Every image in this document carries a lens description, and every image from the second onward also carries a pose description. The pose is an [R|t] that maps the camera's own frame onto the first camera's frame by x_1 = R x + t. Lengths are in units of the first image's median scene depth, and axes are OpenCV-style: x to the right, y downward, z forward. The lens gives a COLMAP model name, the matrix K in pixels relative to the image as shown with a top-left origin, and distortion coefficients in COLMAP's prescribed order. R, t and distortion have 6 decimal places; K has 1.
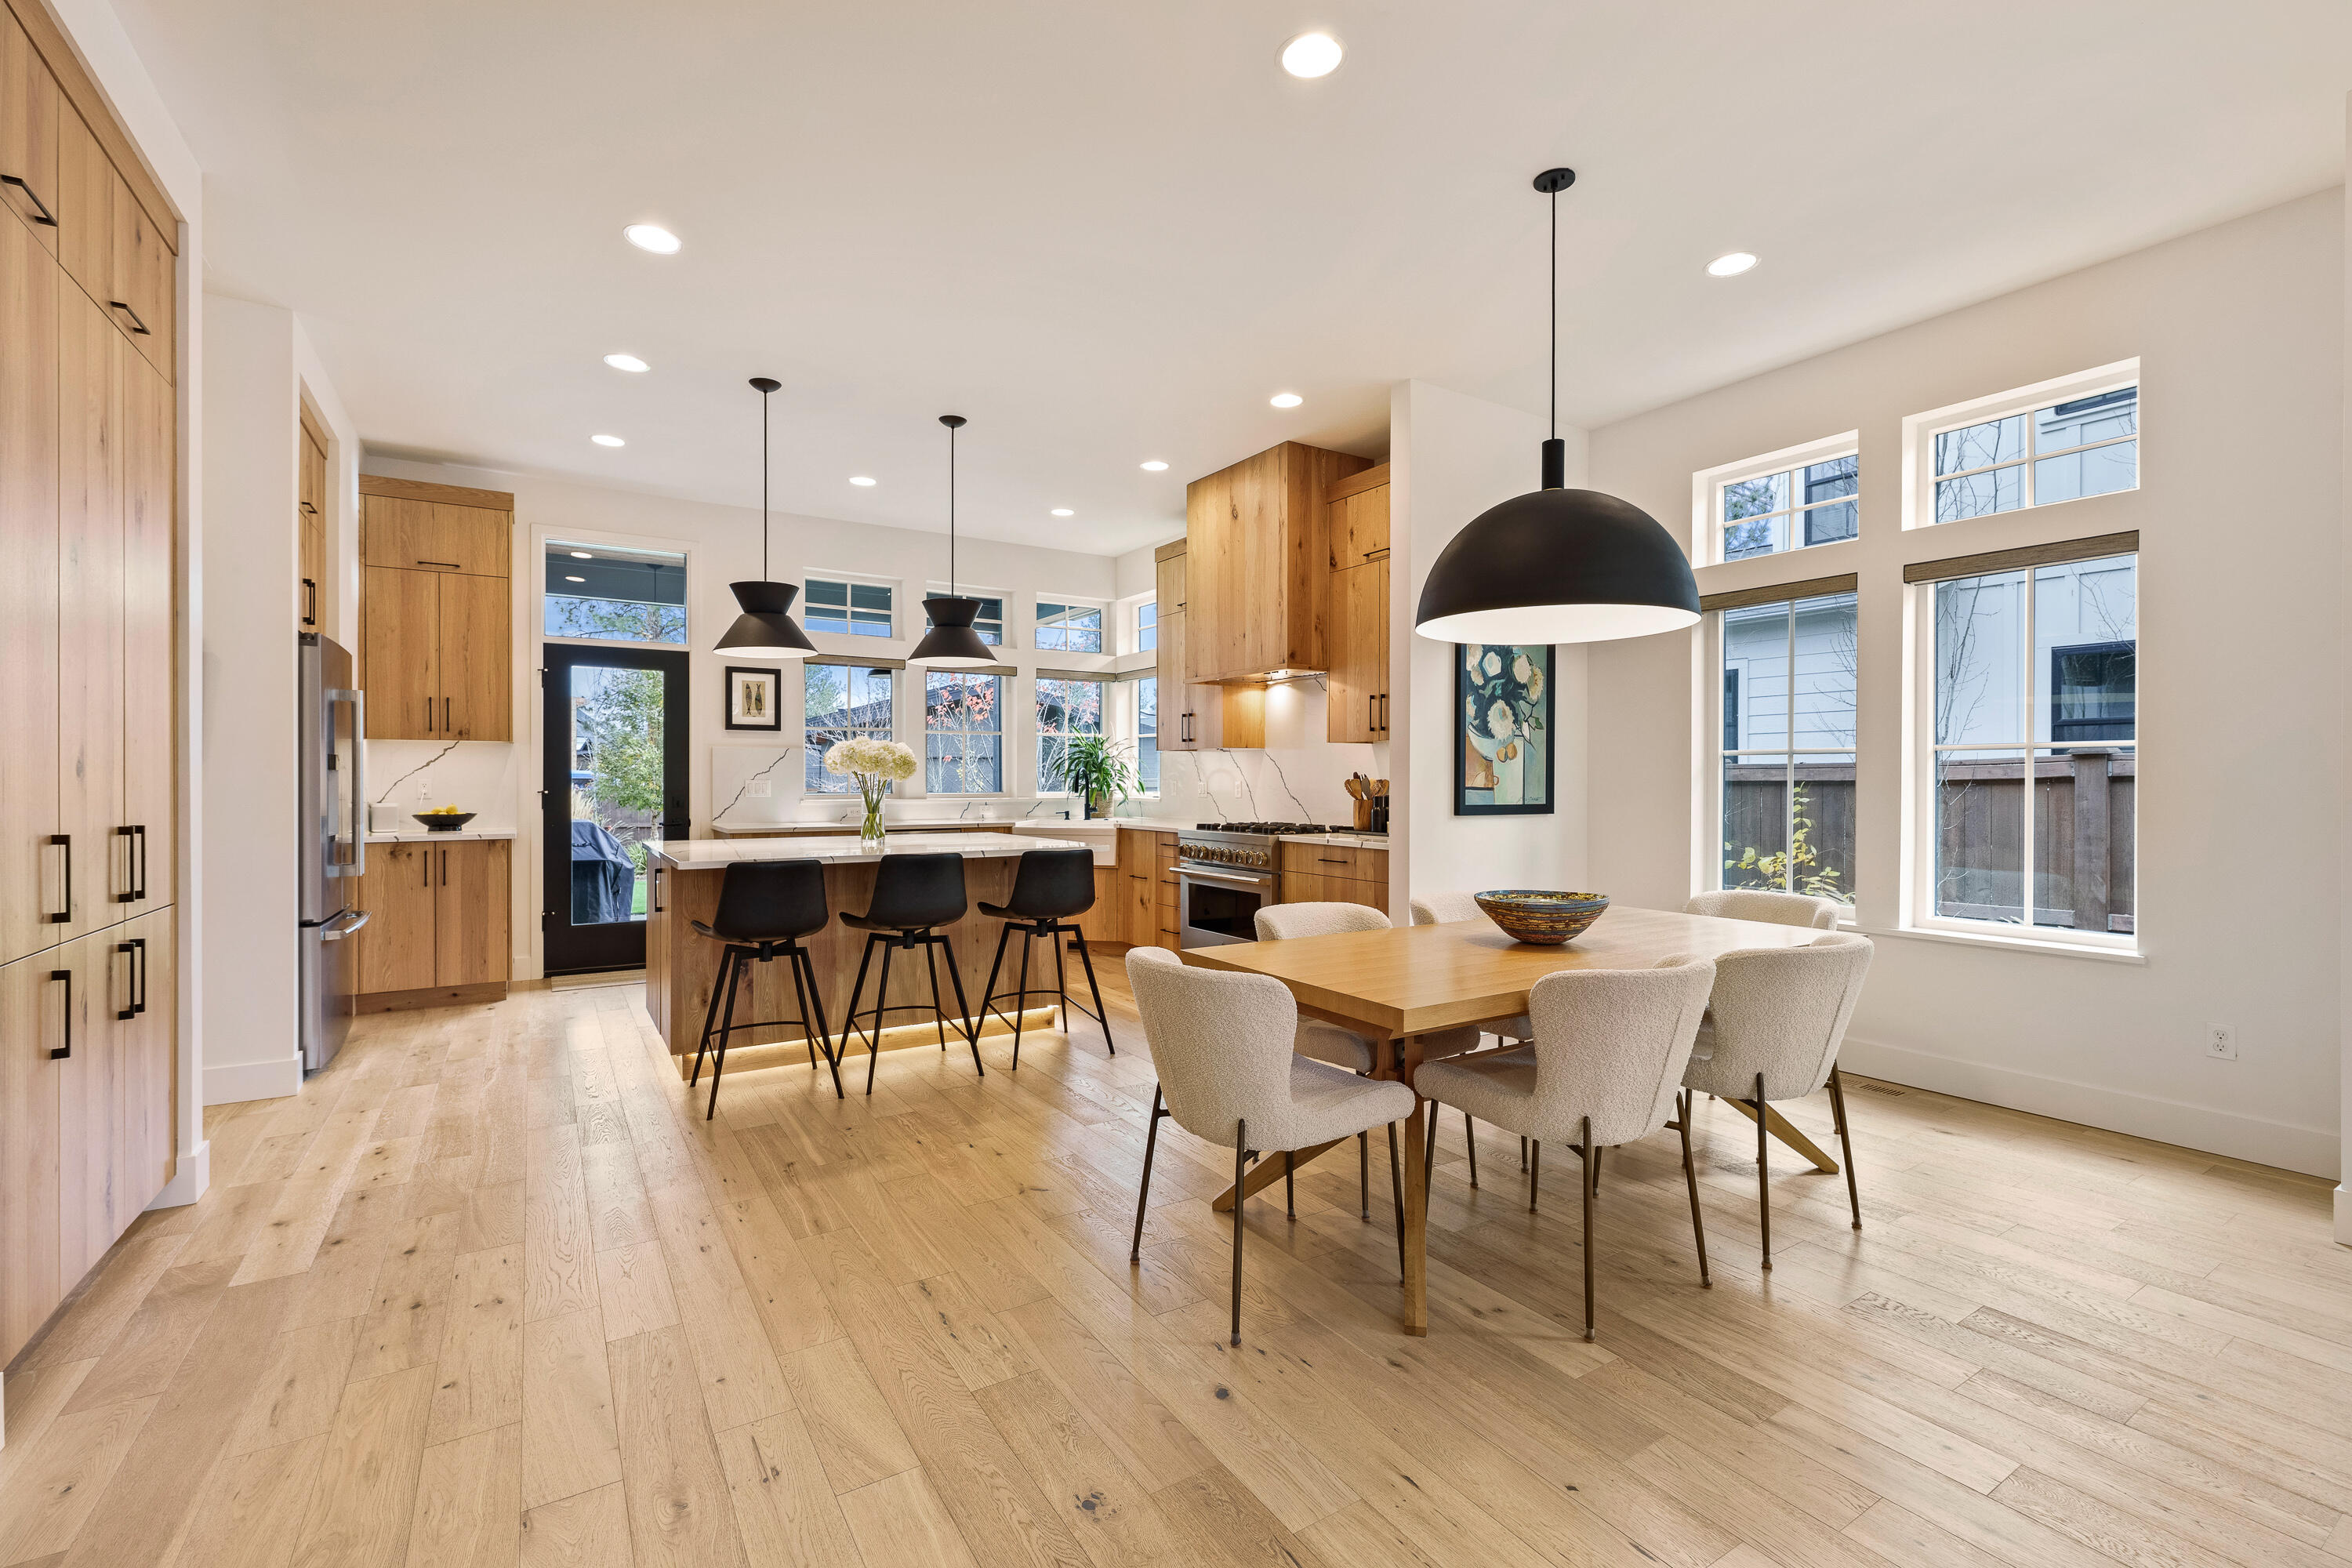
lens RADIAL K [[1019.7, 0, 1177.1], [0, 1019.7, 777.5], [0, 0, 1]] dist [0.004646, 0.000032]
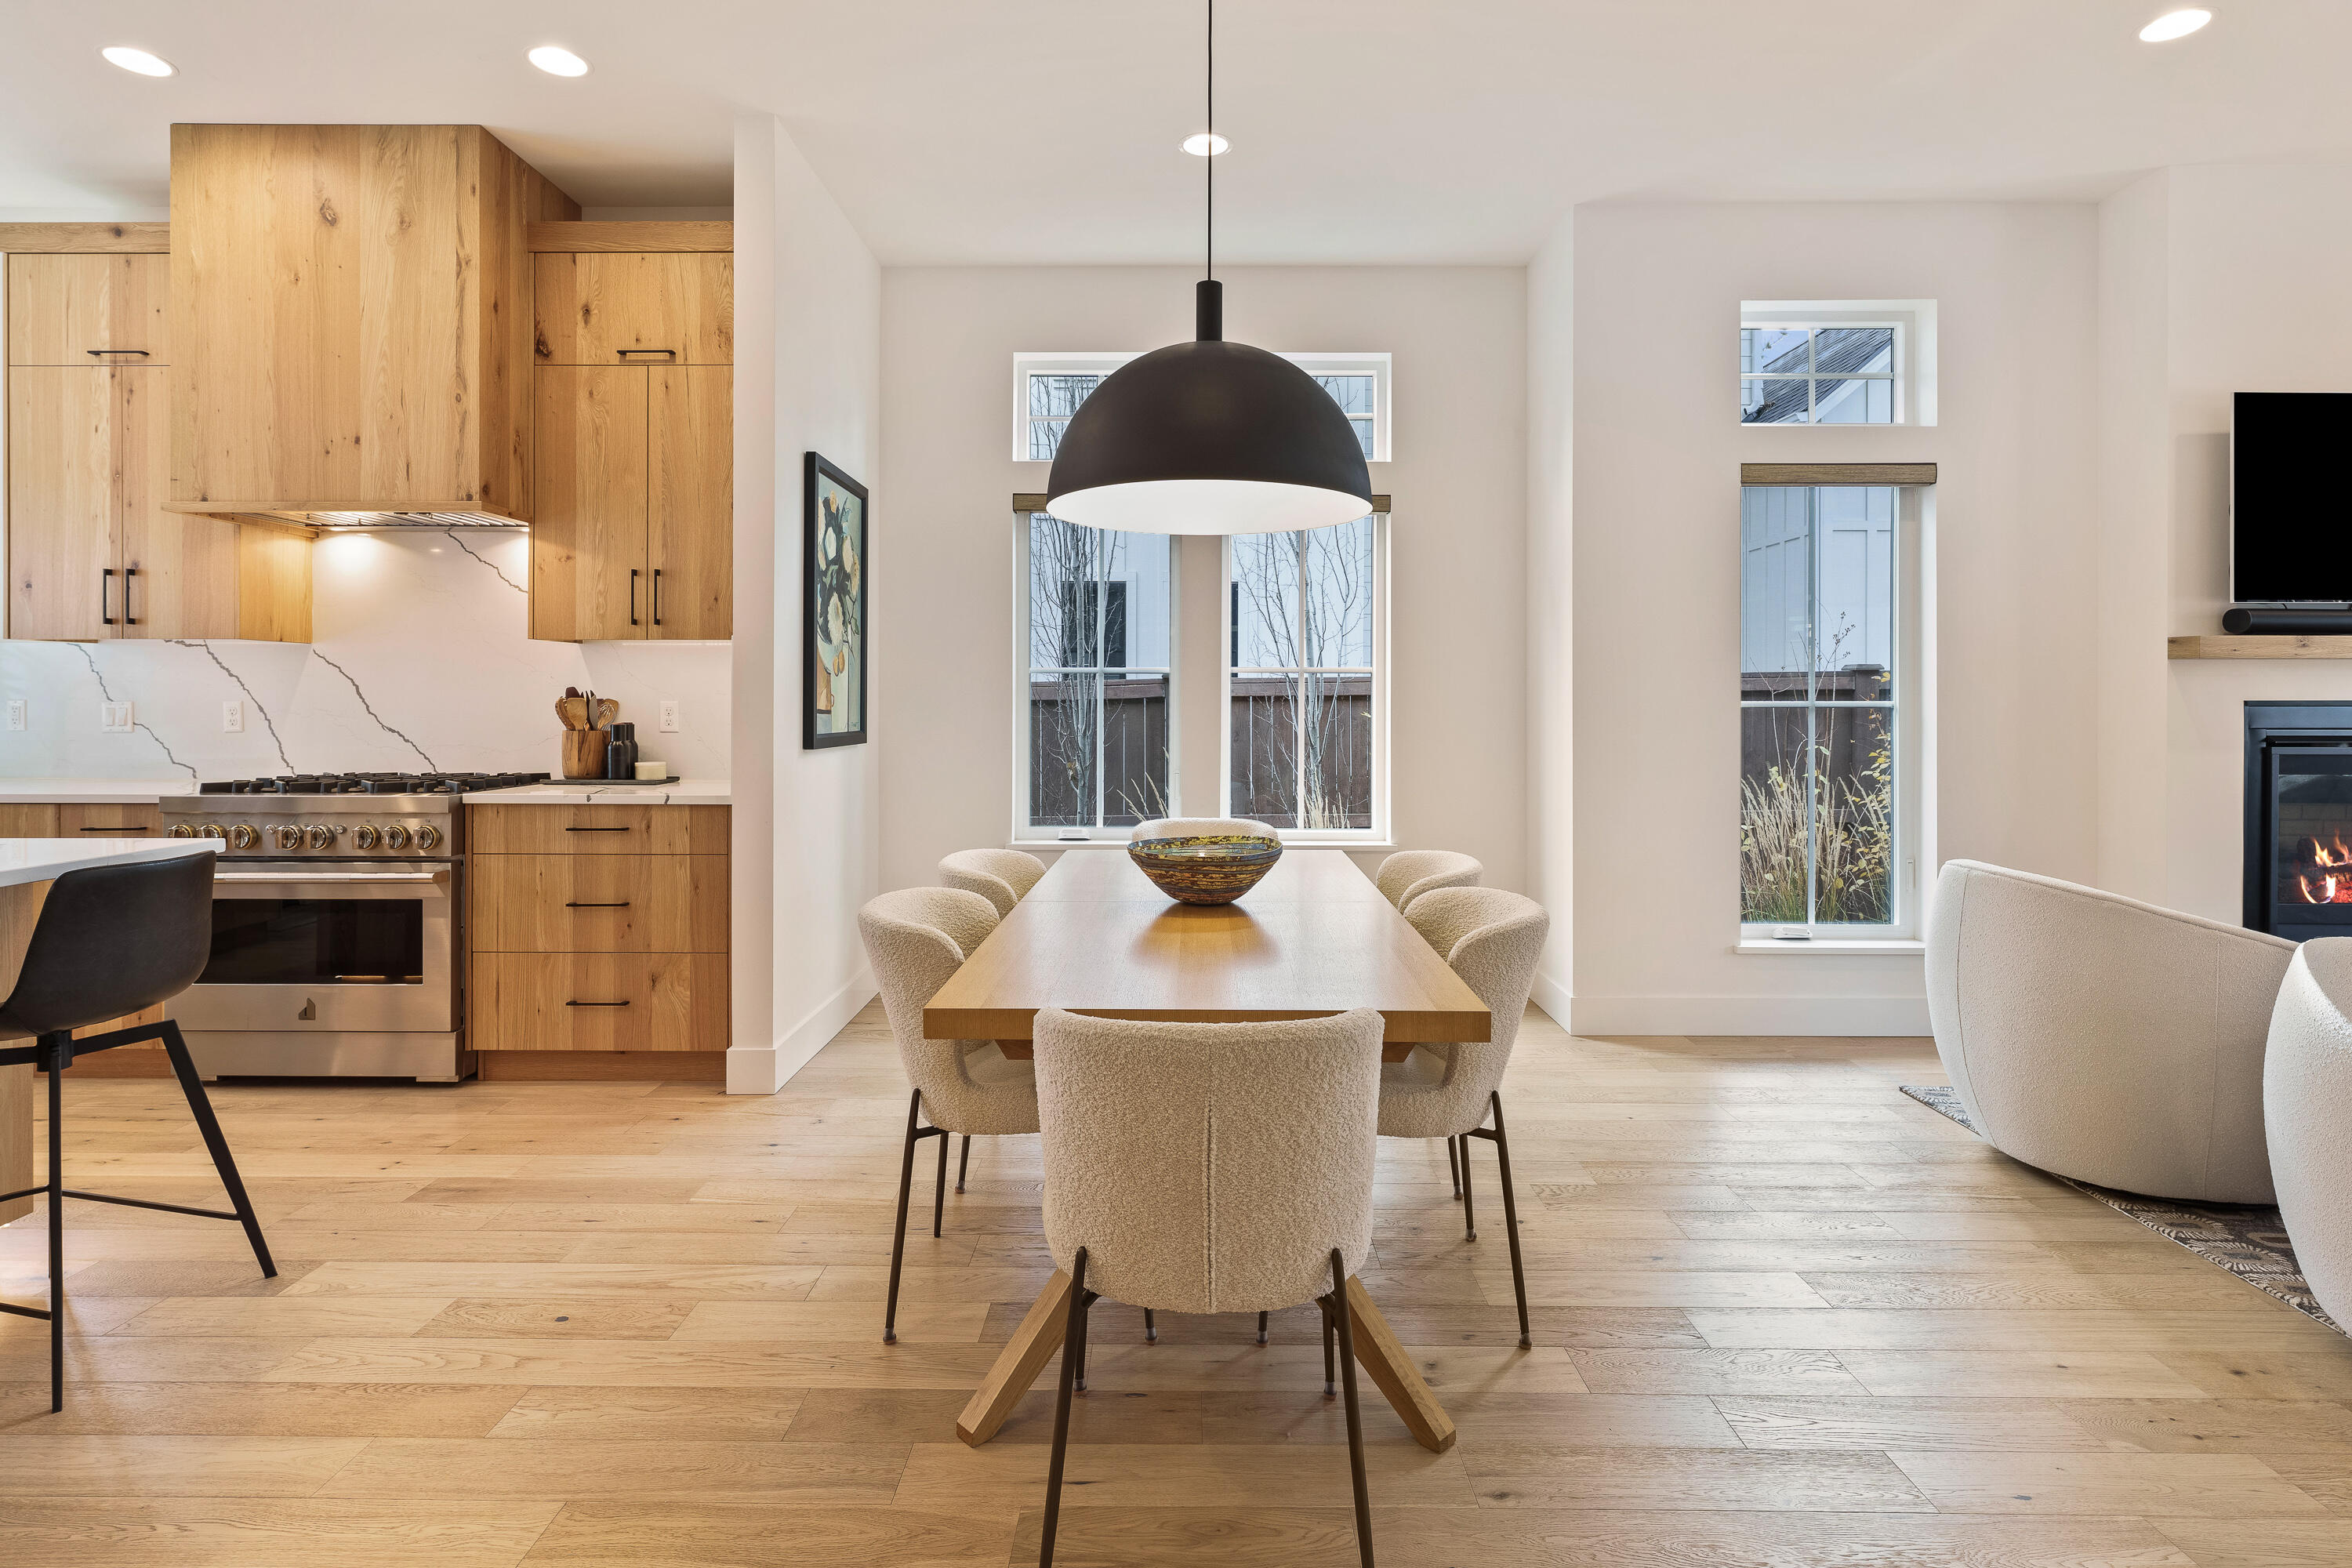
lens RADIAL K [[1182.1, 0, 1172.6], [0, 1182.1, 701.7], [0, 0, 1]] dist [-0.000400, -0.000104]
pose [[0.543177, 0.000417, 0.839618, -0.245960], [-0.003054, 0.999994, 0.001479, 0.001441], [-0.839613, -0.003368, 0.543175, 0.290111]]
